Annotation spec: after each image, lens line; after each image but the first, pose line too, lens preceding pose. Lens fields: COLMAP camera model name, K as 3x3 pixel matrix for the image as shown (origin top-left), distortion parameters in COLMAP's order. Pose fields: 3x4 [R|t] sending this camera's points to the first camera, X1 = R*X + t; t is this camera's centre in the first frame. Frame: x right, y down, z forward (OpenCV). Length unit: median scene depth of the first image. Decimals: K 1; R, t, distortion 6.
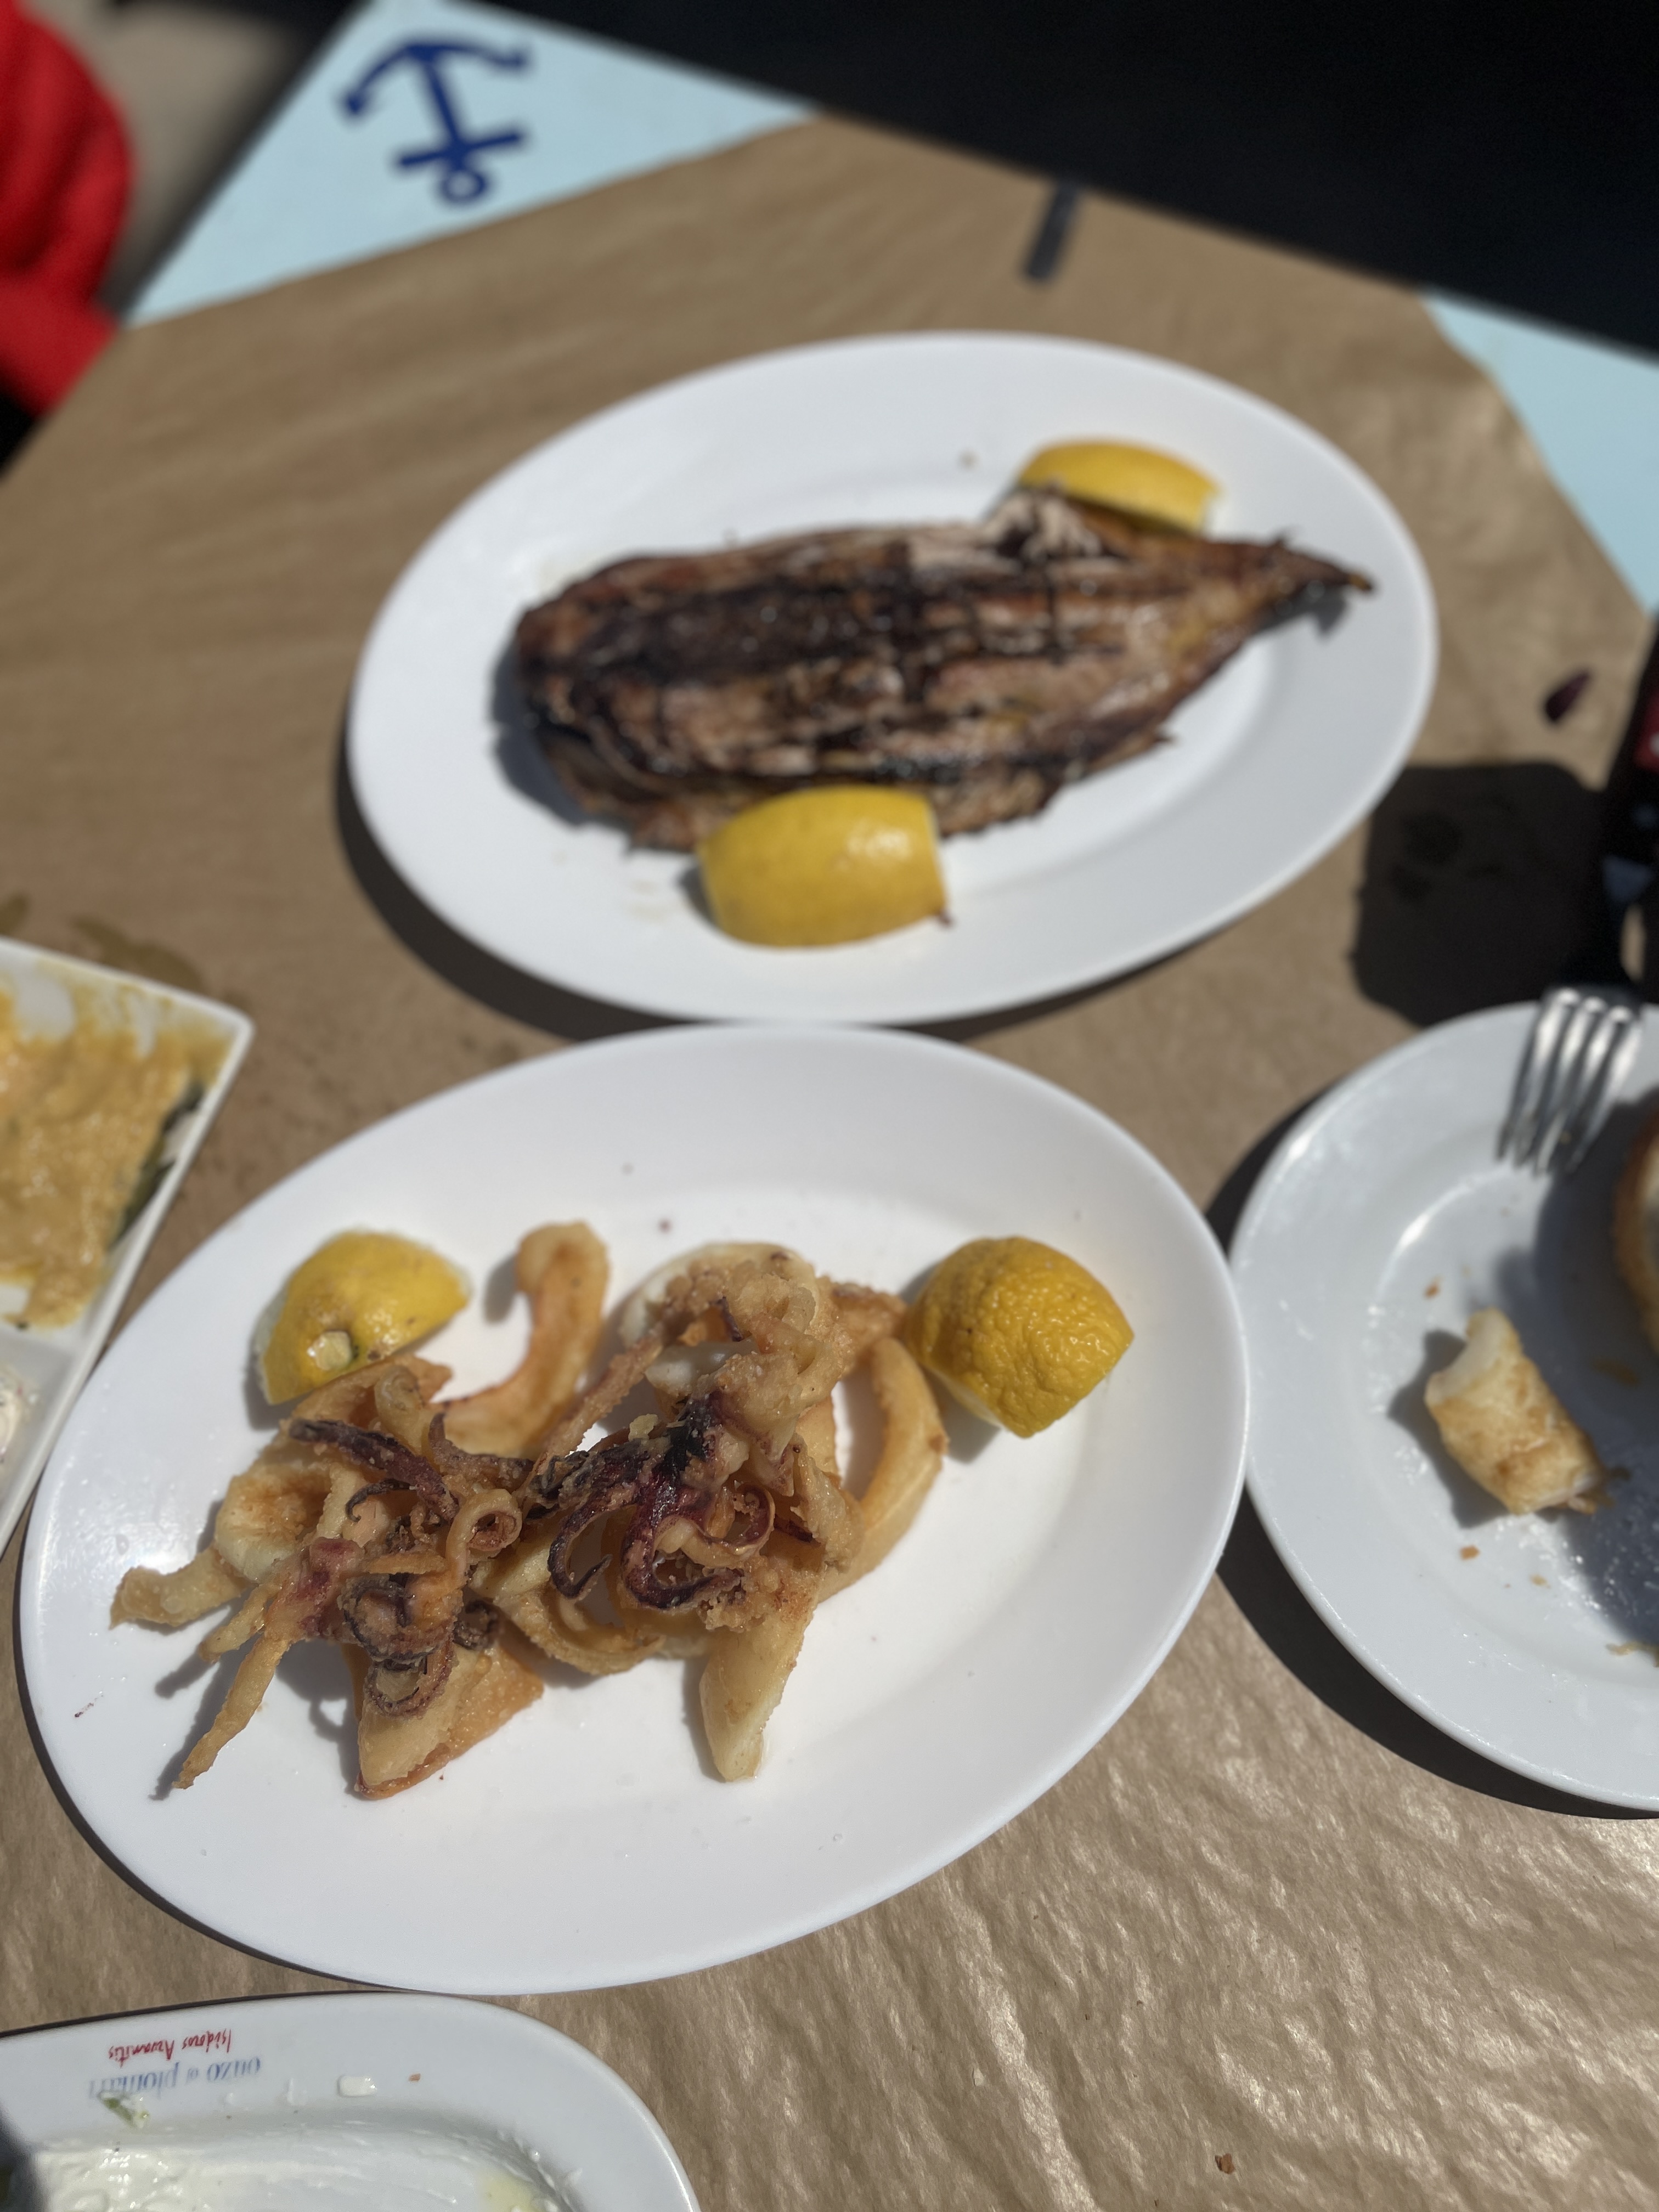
lens RADIAL K [[1719.7, 0, 791.5], [0, 1719.7, 1105.0], [0, 0, 1]] dist [0.070129, -0.136513]
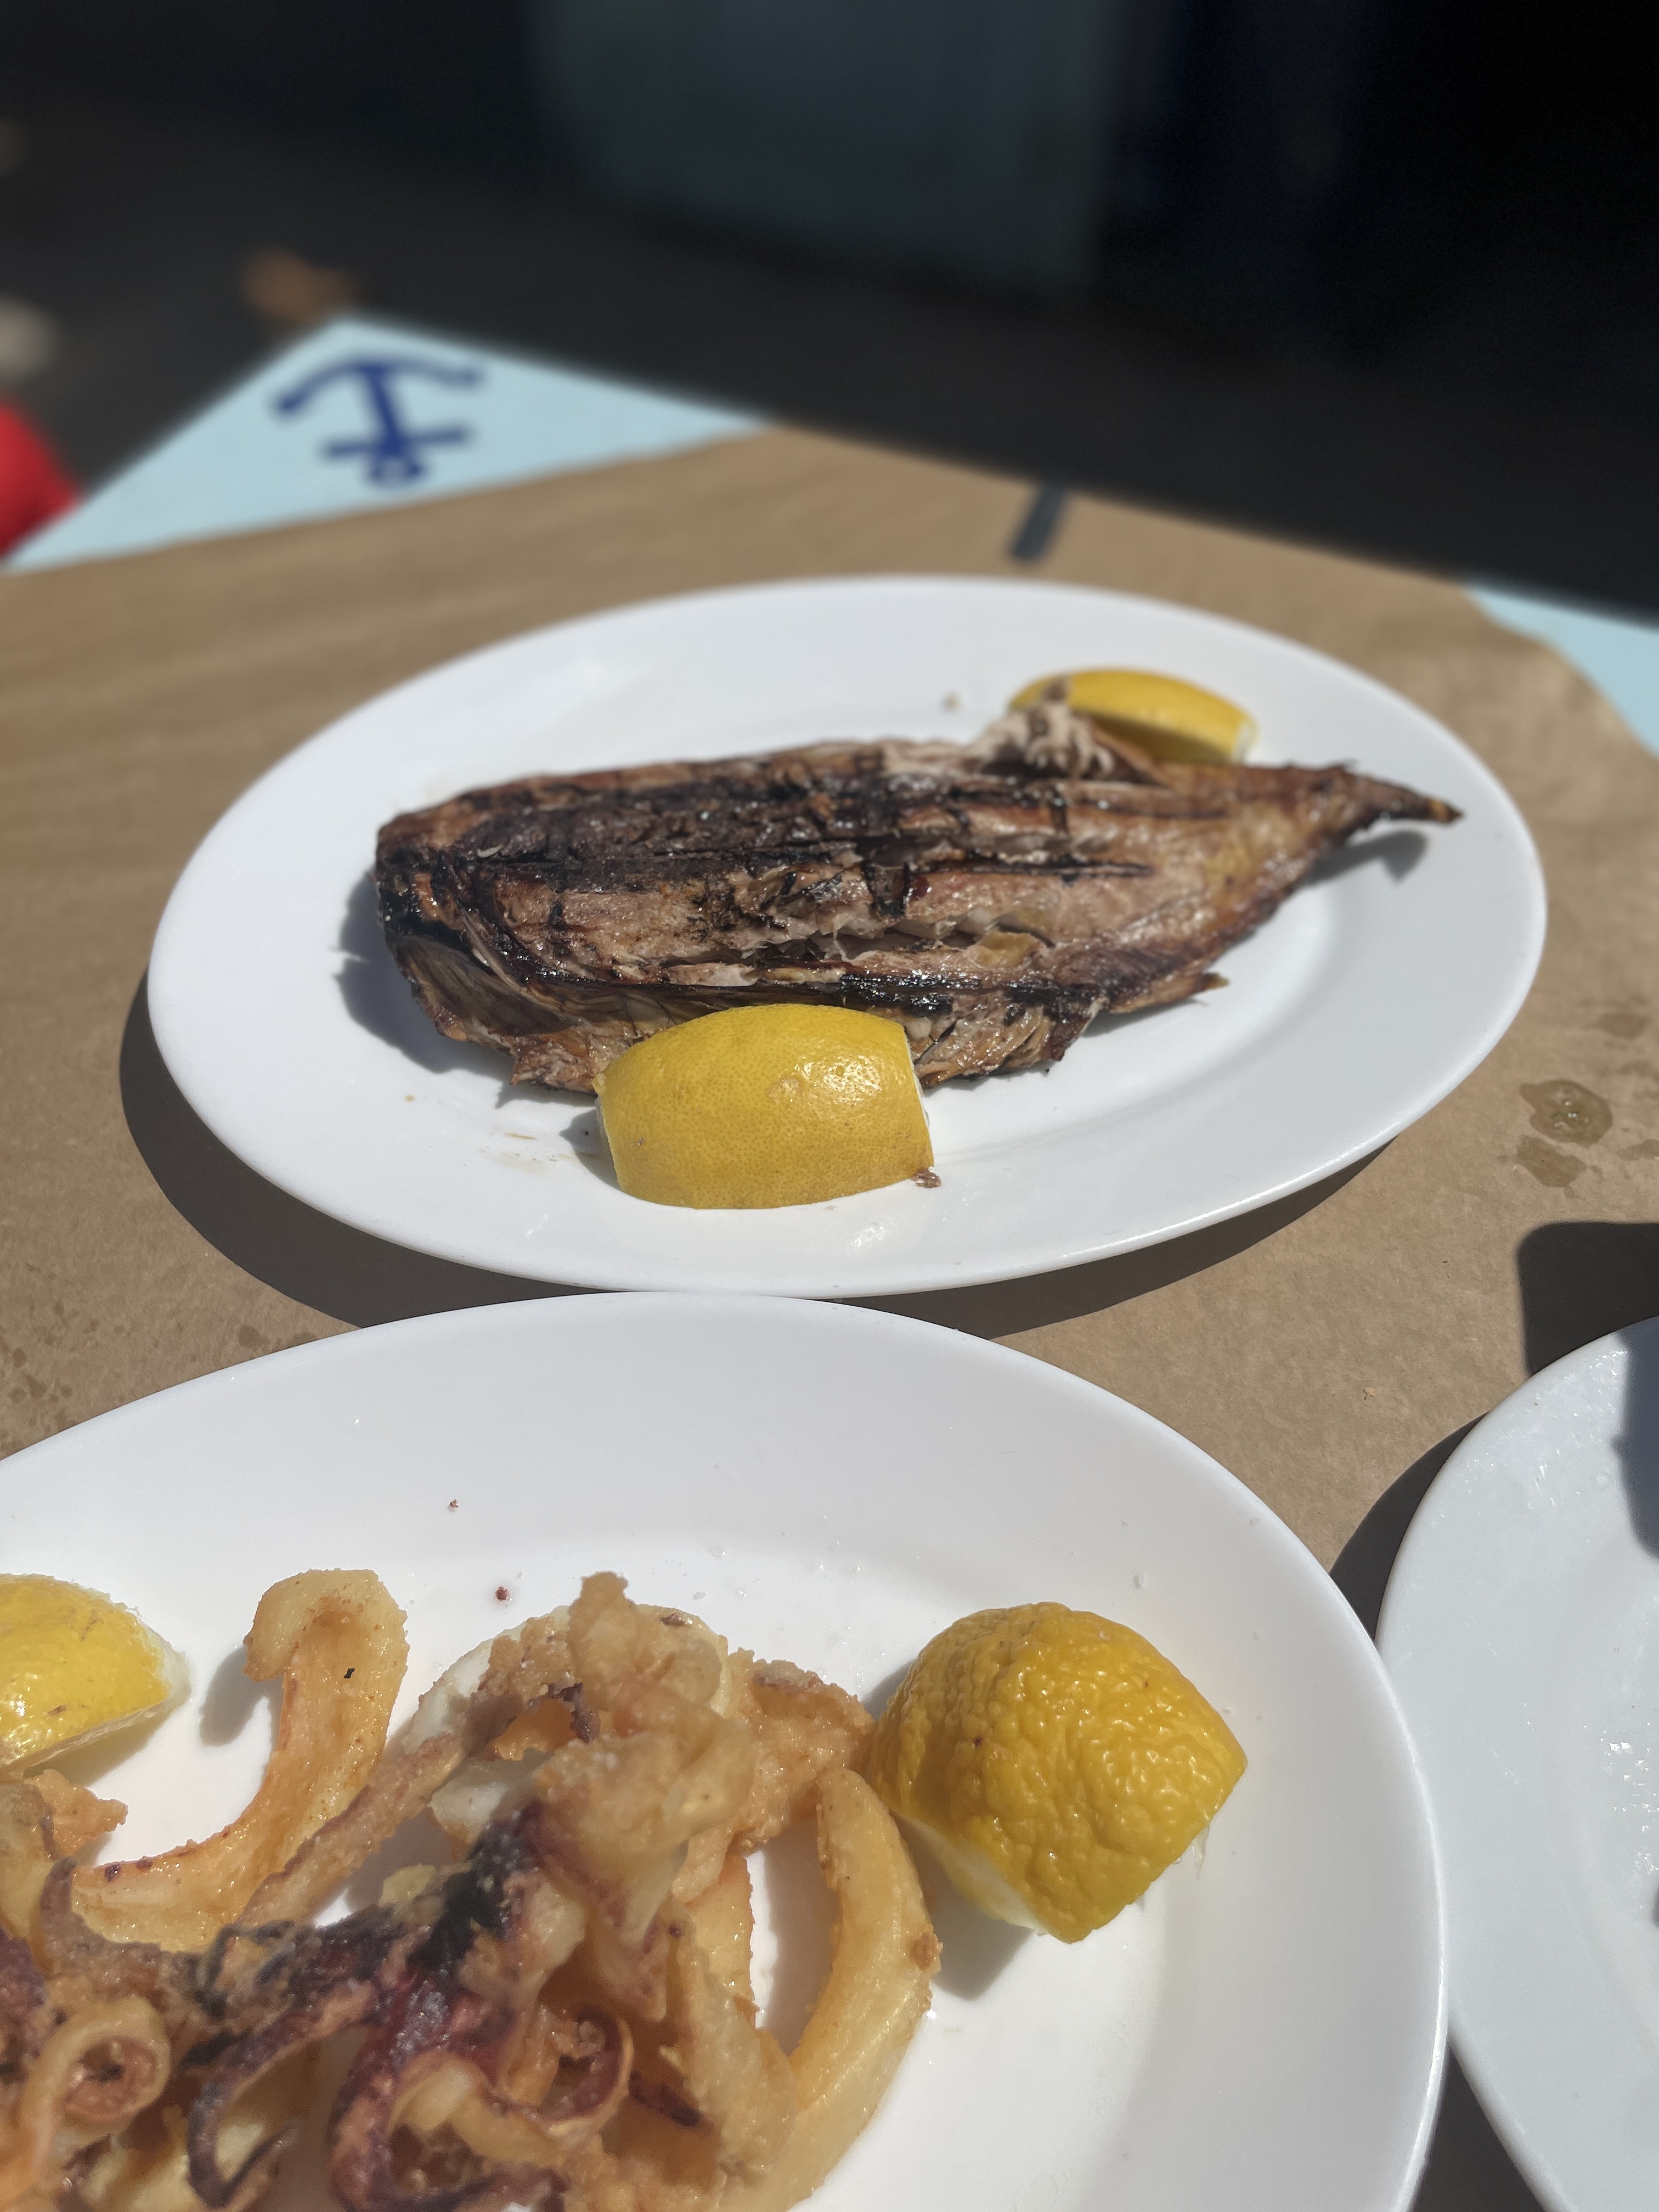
lens RADIAL K [[1719.7, 0, 791.5], [0, 1719.7, 1105.0], [0, 0, 1]] dist [0.070129, -0.136513]
pose [[0.999263, 0.033421, 0.018887, 0.018855], [-0.025313, 0.943528, -0.330323, 0.119967], [-0.028860, 0.329602, 0.943679, 0.347536]]
